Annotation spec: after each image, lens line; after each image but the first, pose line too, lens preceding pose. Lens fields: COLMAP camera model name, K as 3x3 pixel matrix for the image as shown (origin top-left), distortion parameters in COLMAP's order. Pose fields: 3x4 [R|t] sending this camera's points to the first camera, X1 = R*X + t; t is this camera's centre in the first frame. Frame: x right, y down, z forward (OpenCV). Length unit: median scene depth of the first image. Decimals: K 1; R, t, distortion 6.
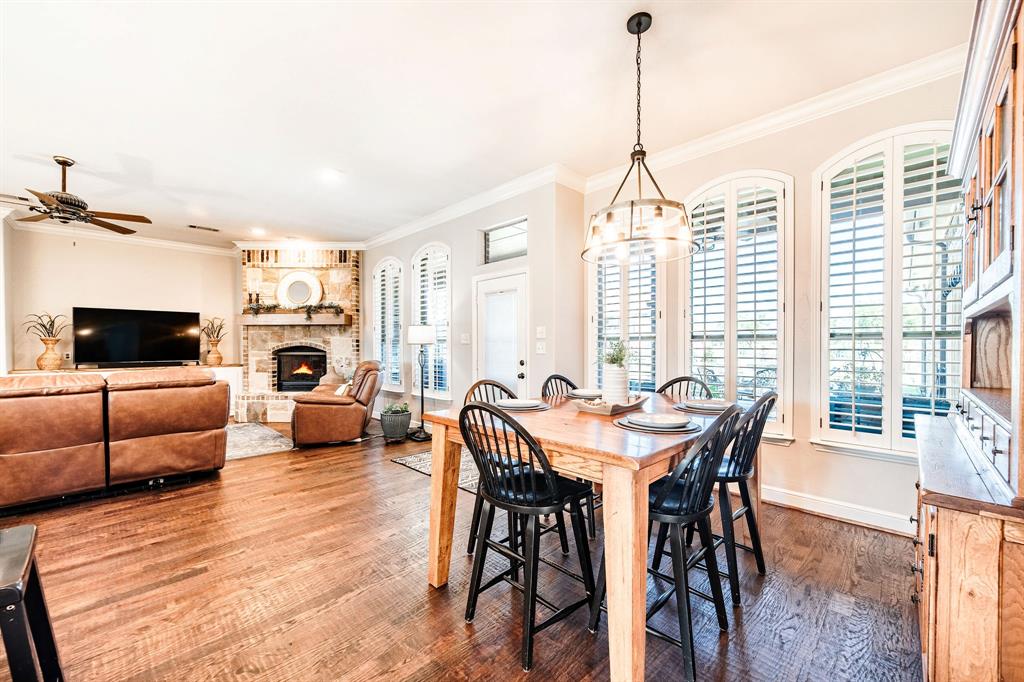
lens RADIAL K [[399.2, 0, 515.9], [0, 399.2, 349.1], [0, 0, 1]] dist [-0.001963, 0.000004]
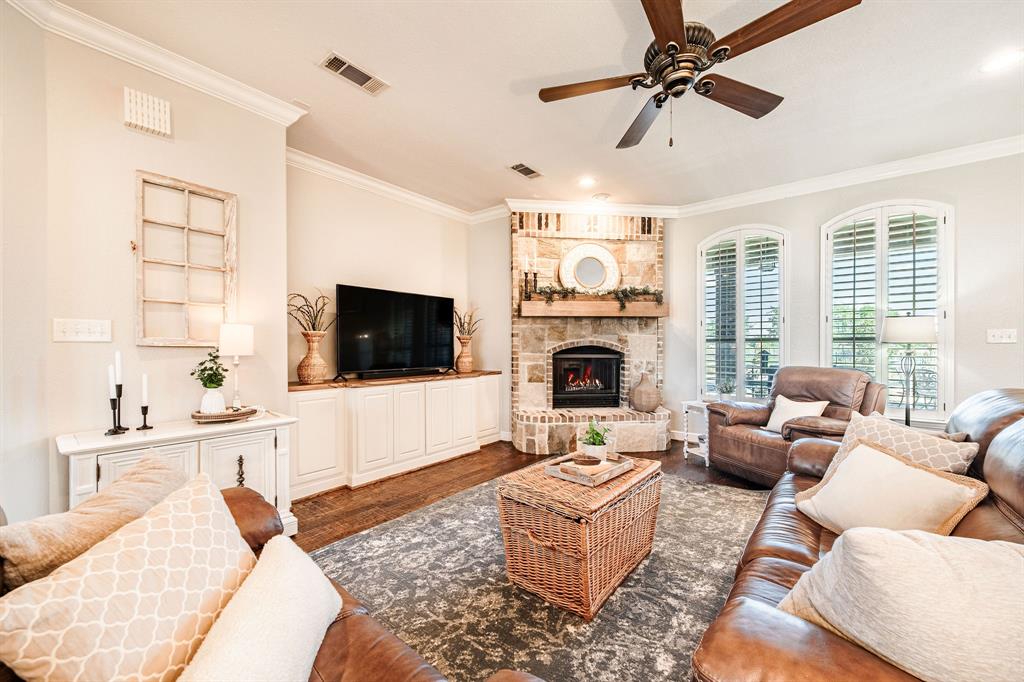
lens RADIAL K [[399.2, 0, 515.9], [0, 399.2, 349.1], [0, 0, 1]] dist [-0.001963, 0.000004]
pose [[0.996257, 0.003032, 0.086393, -0.739123], [-0.002418, 0.999971, -0.007211, 0.003313], [-0.086412, 0.006975, 0.996235, 0.284755]]
